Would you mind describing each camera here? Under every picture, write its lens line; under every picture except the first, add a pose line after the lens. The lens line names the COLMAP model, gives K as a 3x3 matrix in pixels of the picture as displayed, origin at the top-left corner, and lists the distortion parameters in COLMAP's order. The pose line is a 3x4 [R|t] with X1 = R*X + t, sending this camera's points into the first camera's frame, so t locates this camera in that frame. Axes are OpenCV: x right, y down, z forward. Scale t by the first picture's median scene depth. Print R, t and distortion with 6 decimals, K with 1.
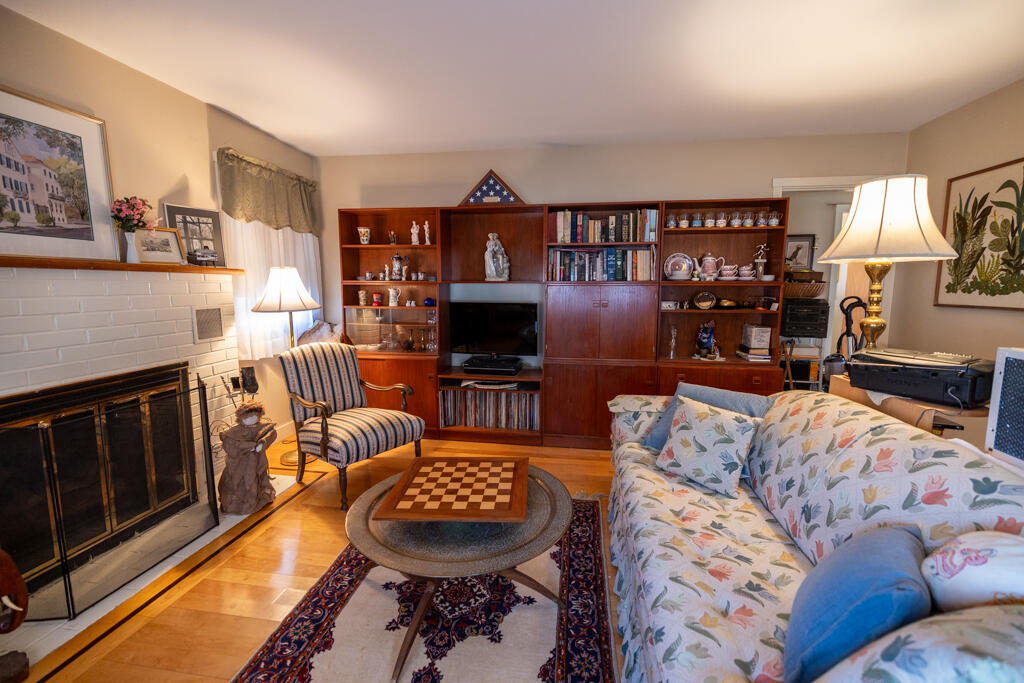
lens RADIAL K [[434.1, 0, 514.0], [0, 434.1, 339.9], [0, 0, 1]] dist [0.002949, -0.000783]
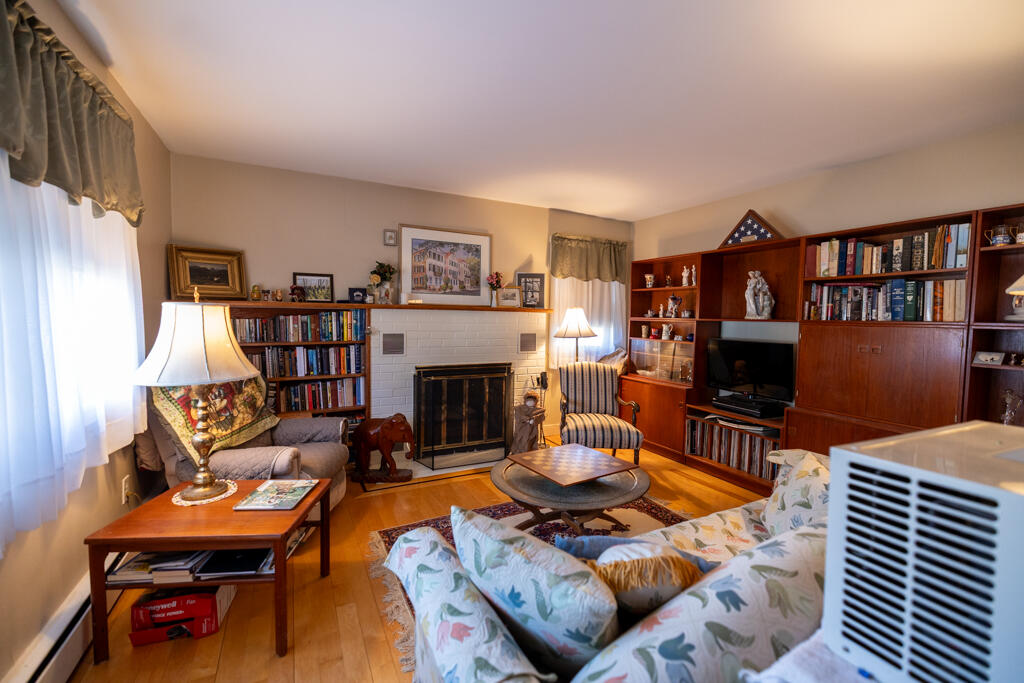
lens RADIAL K [[434.1, 0, 505.4], [0, 434.1, 341.8], [0, 0, 1]] dist [0.002949, -0.000783]
pose [[0.572093, 0.056083, -0.818269, 0.469592], [-0.120275, 0.992611, -0.016058, -0.002762], [0.811322, 0.107604, 0.574611, -0.009981]]
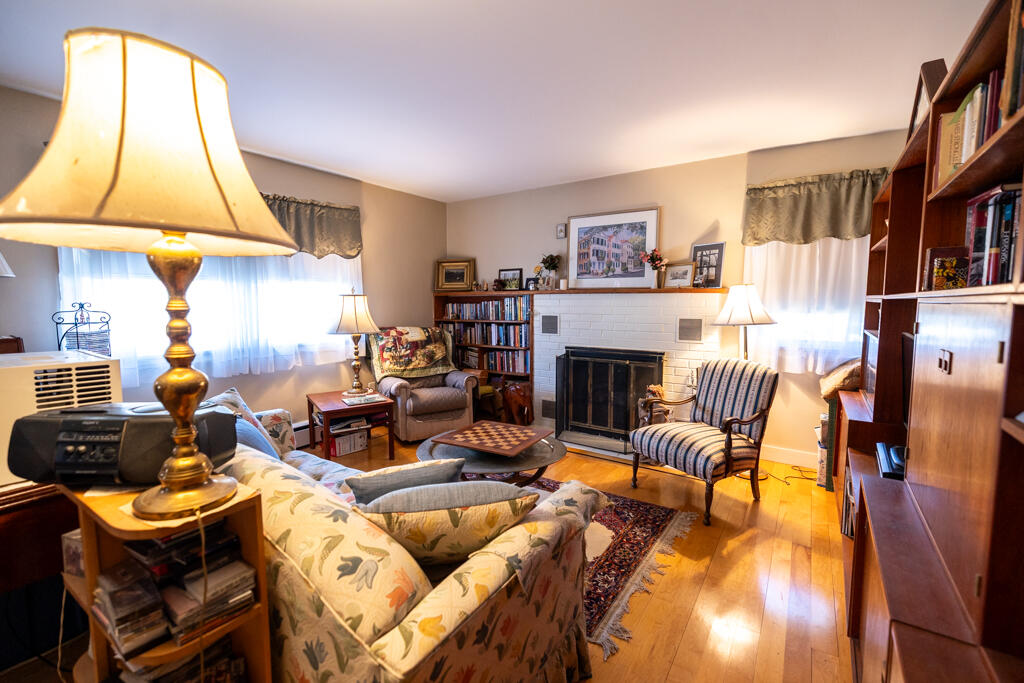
lens RADIAL K [[434.1, 0, 504.8], [0, 434.1, 344.0], [0, 0, 1]] dist [0.002949, -0.000783]
pose [[-0.437277, 0.085538, -0.895250, 0.606822], [-0.116642, 0.981664, 0.150767, -0.103737], [0.891731, 0.170351, -0.419282, 0.839469]]
